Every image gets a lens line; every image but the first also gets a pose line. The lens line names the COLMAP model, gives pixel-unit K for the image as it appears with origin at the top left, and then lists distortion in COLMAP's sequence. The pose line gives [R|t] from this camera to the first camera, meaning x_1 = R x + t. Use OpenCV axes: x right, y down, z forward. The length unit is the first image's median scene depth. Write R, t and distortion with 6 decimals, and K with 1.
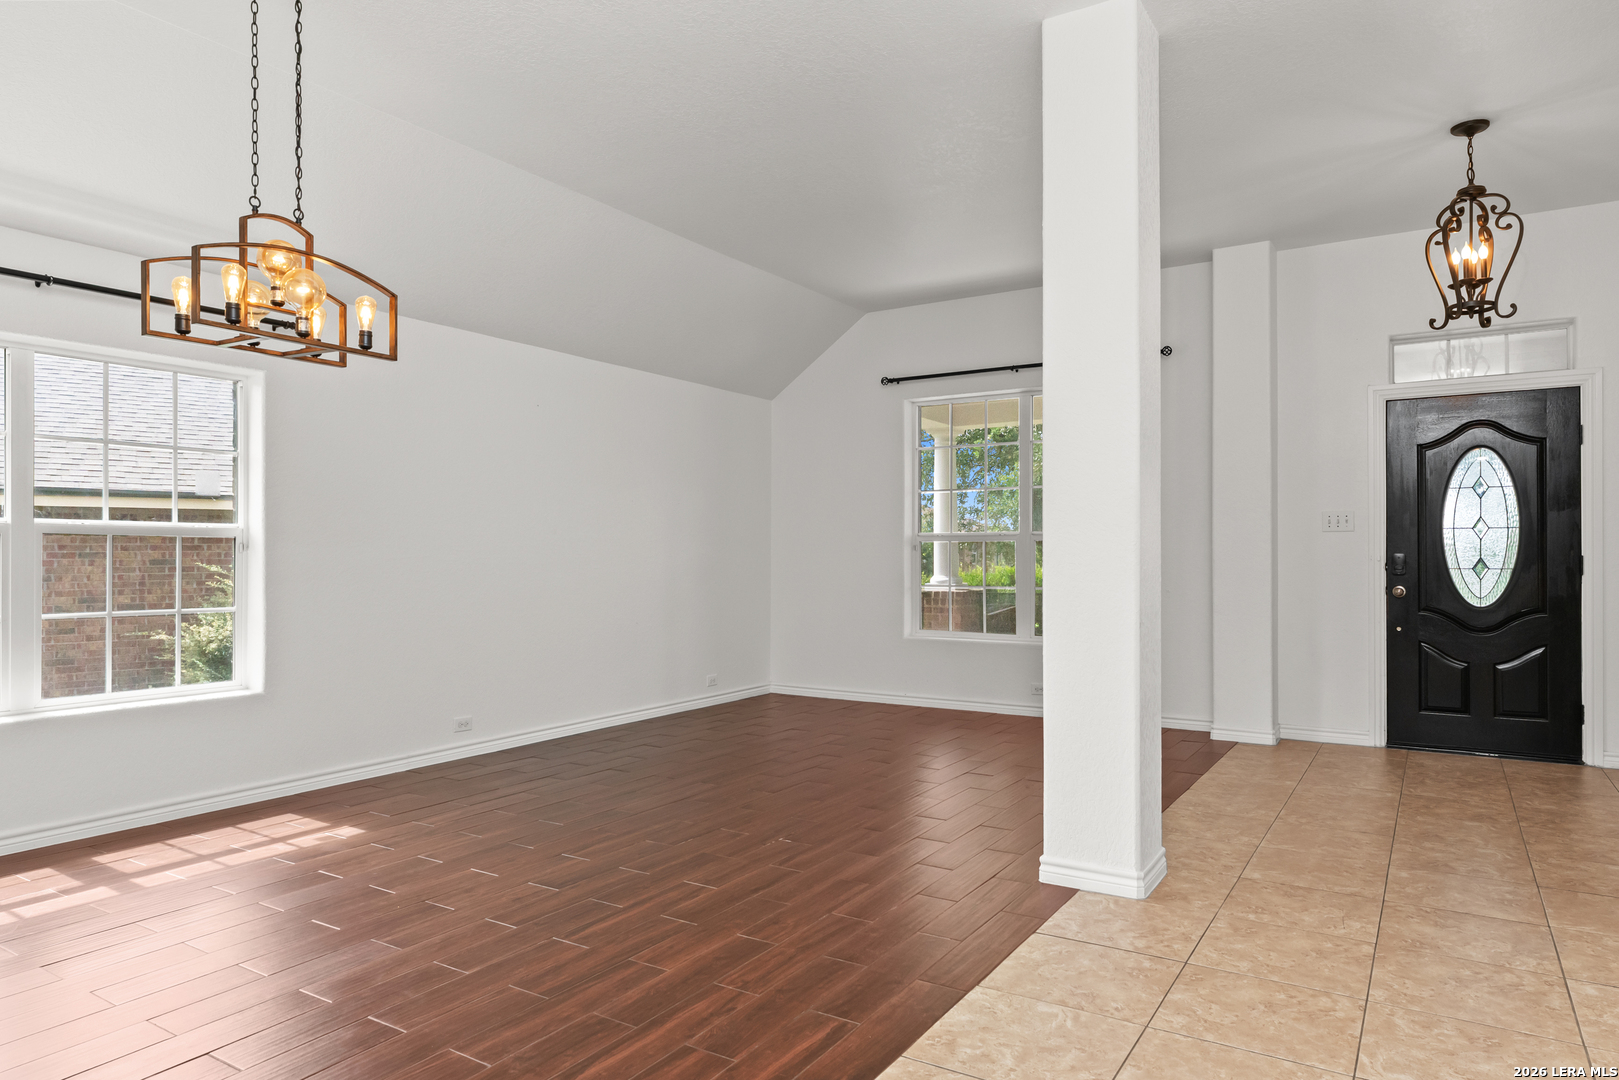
lens RADIAL K [[1006.4, 0, 800.1], [0, 1006.4, 538.5], [0, 0, 1]] dist [-0.003206, 0.001248]
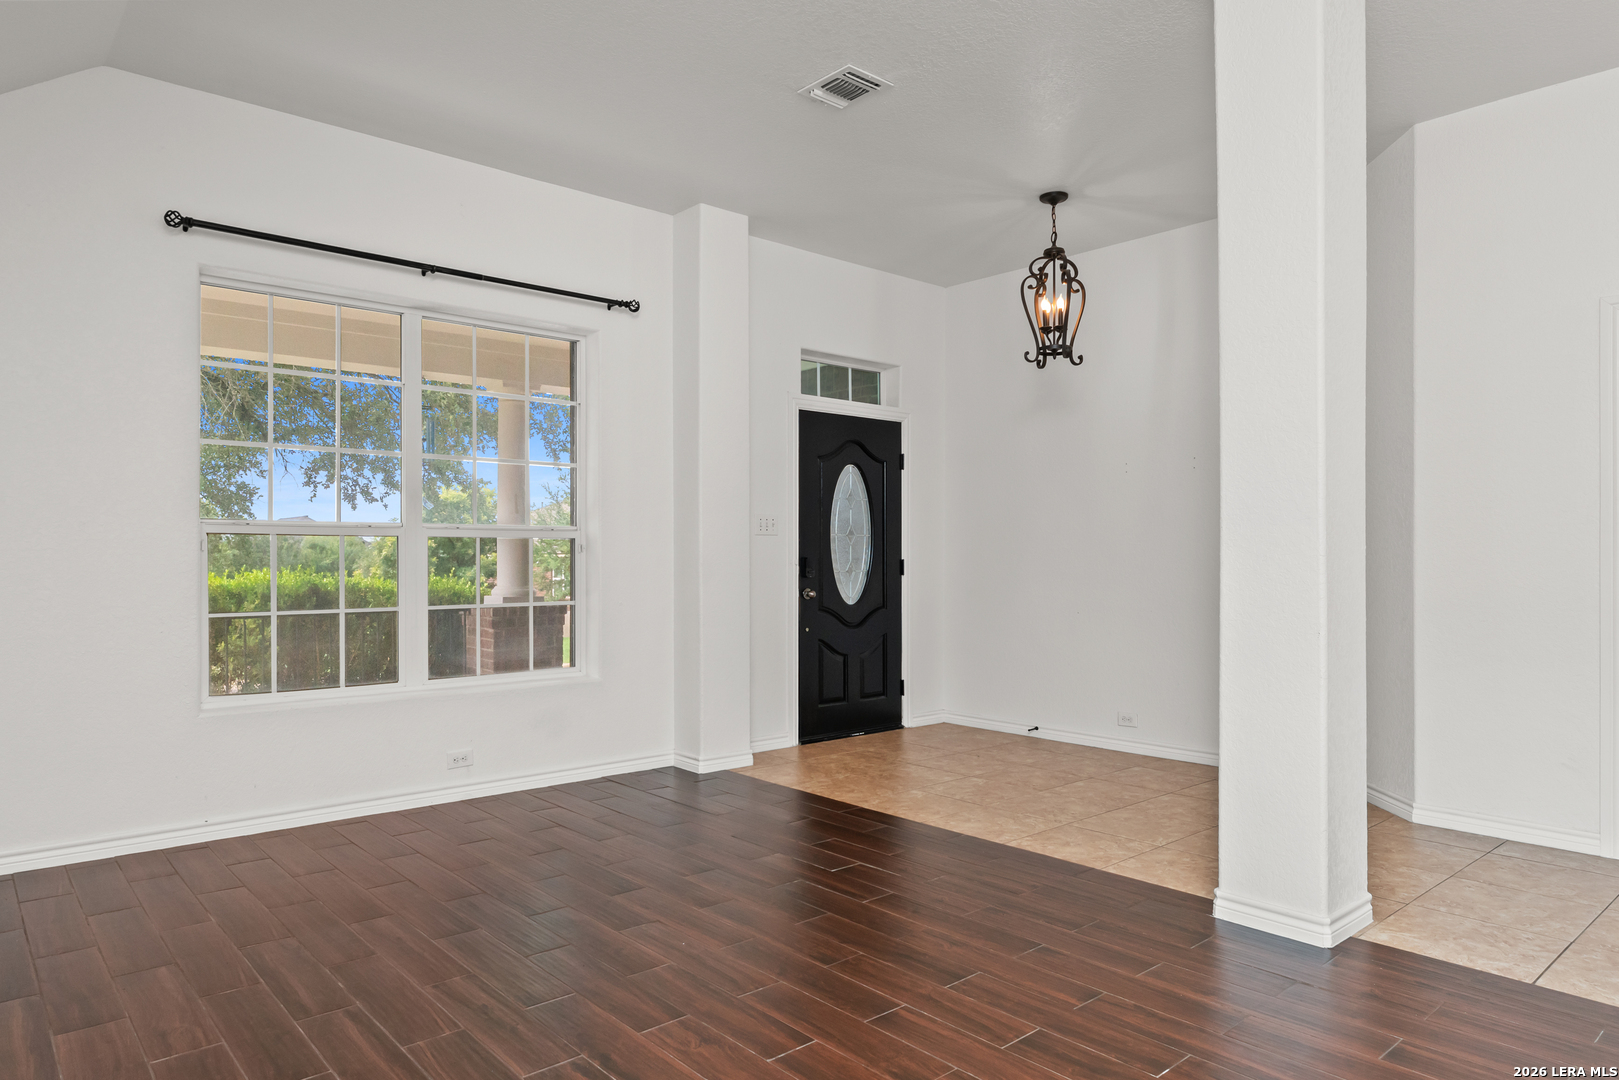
lens RADIAL K [[1006.4, 0, 808.2], [0, 1006.4, 561.5], [0, 0, 1]] dist [-0.003206, 0.001248]
pose [[0.272630, -0.004074, 0.962110, -0.442525], [-0.016581, 0.999823, 0.008932, 0.010051], [-0.961976, -0.018388, 0.272514, 0.764767]]
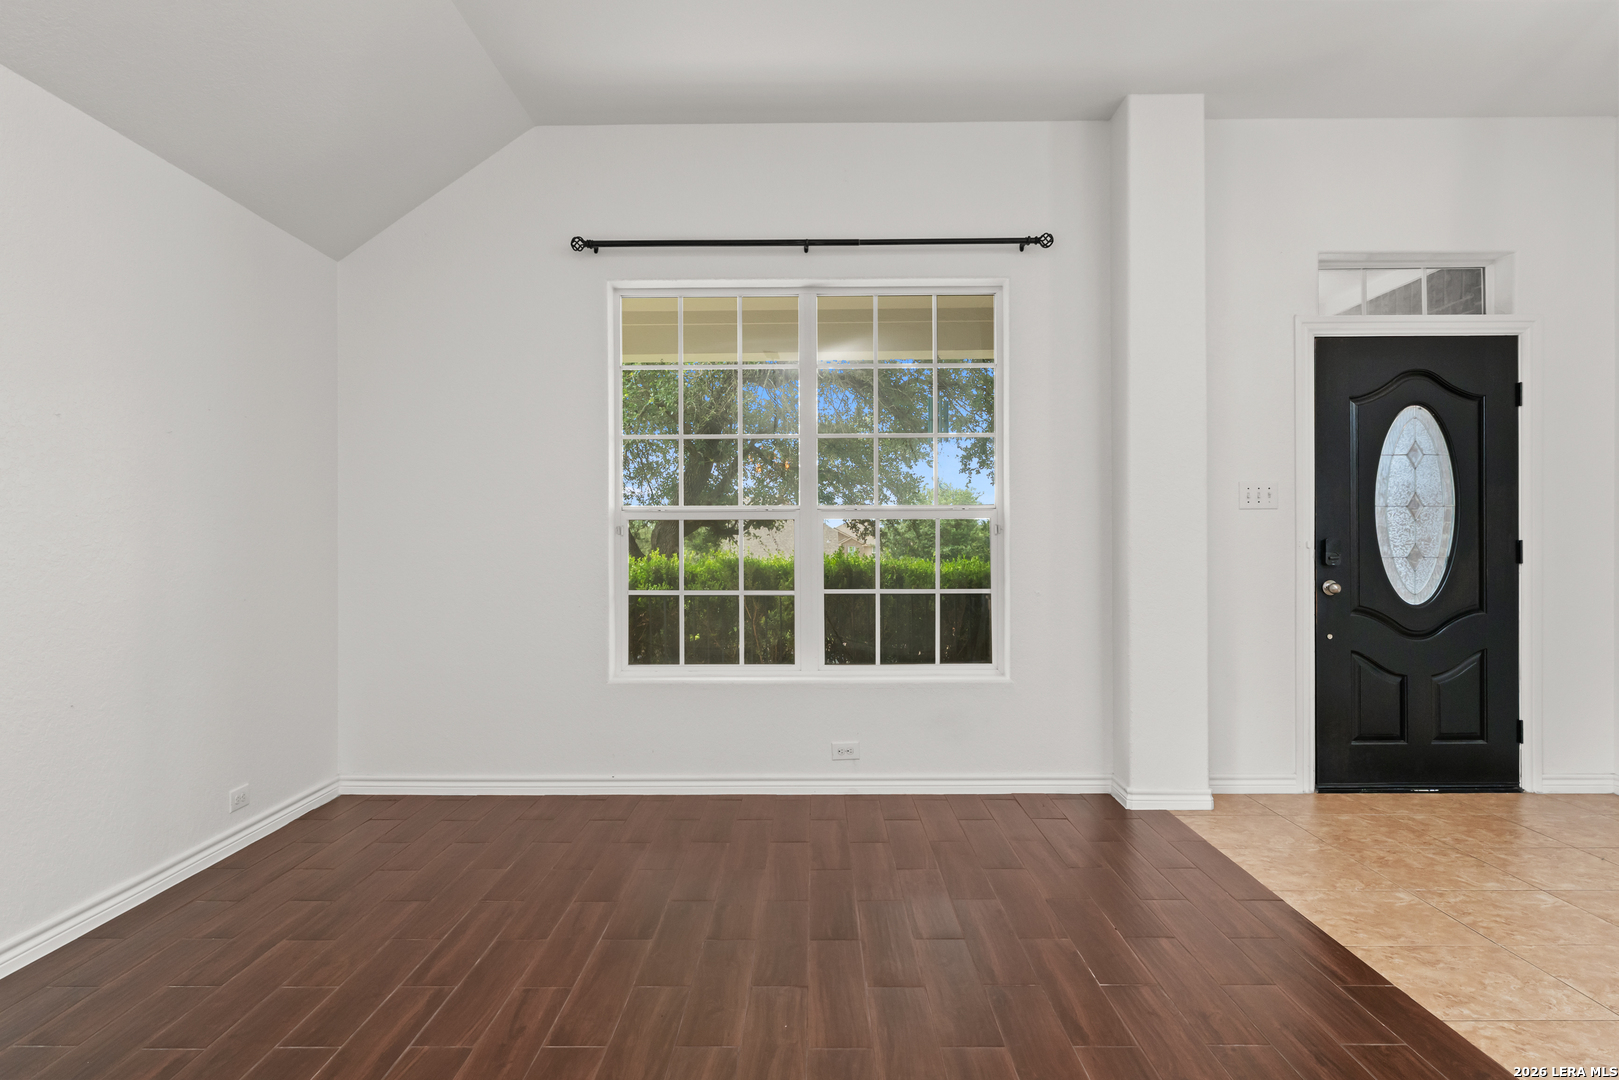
lens RADIAL K [[1006.4, 0, 806.6], [0, 1006.4, 542.3], [0, 0, 1]] dist [-0.003206, 0.001248]
pose [[0.844056, -0.004688, 0.536235, -0.161990], [-0.005105, 0.999846, 0.016777, 0.007683], [-0.536231, -0.016898, 0.843902, 0.608611]]
